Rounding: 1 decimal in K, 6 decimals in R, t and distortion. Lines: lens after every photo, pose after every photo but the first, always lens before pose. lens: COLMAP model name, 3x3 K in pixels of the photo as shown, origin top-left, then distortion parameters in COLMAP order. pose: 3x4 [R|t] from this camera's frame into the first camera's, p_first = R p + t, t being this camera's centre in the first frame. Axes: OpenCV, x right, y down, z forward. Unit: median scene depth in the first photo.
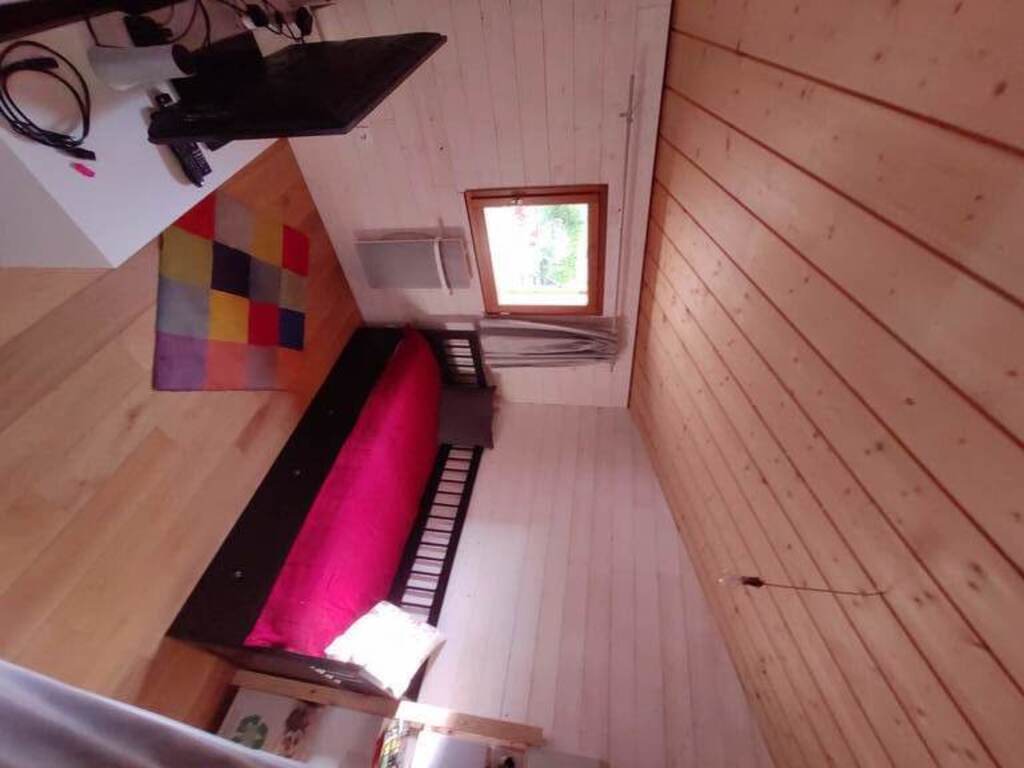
lens RADIAL K [[454.8, 0, 512.0], [0, 454.8, 384.0], [0, 0, 1]] dist [-0.015524, 0.000312]
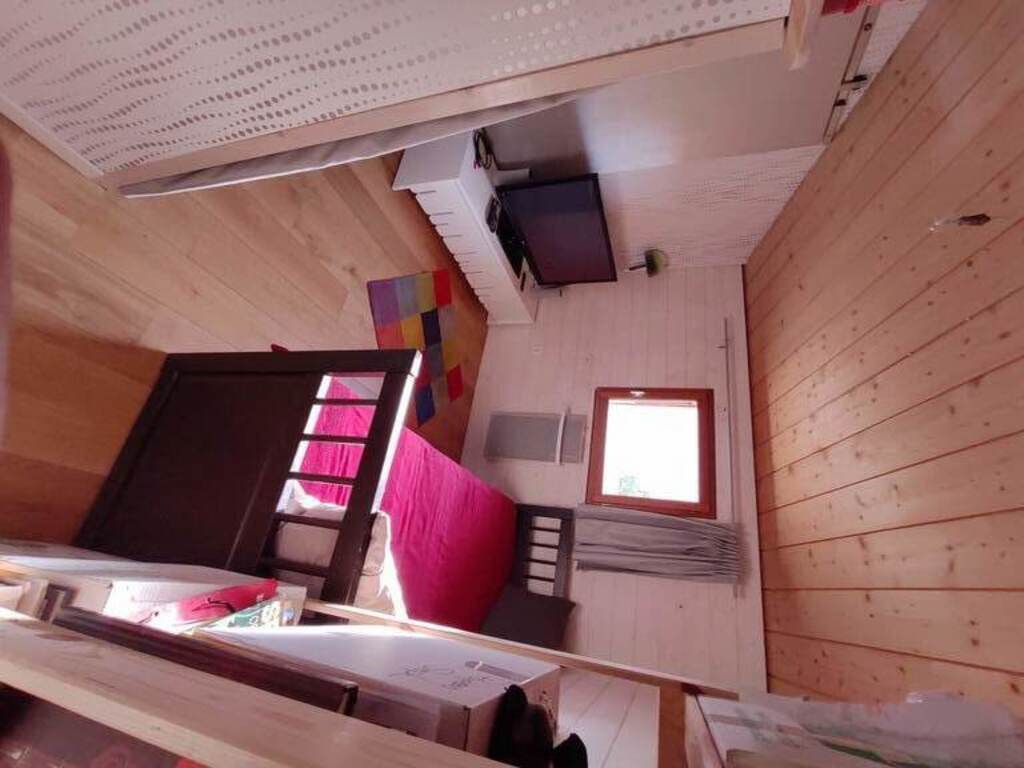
lens RADIAL K [[454.8, 0, 512.0], [0, 454.8, 384.0], [0, 0, 1]] dist [-0.015524, 0.000312]
pose [[0.950439, 0.157668, -0.267969, 0.012616], [-0.306775, 0.335425, -0.890719, 0.749060], [-0.050554, 0.928779, 0.367169, 0.482847]]
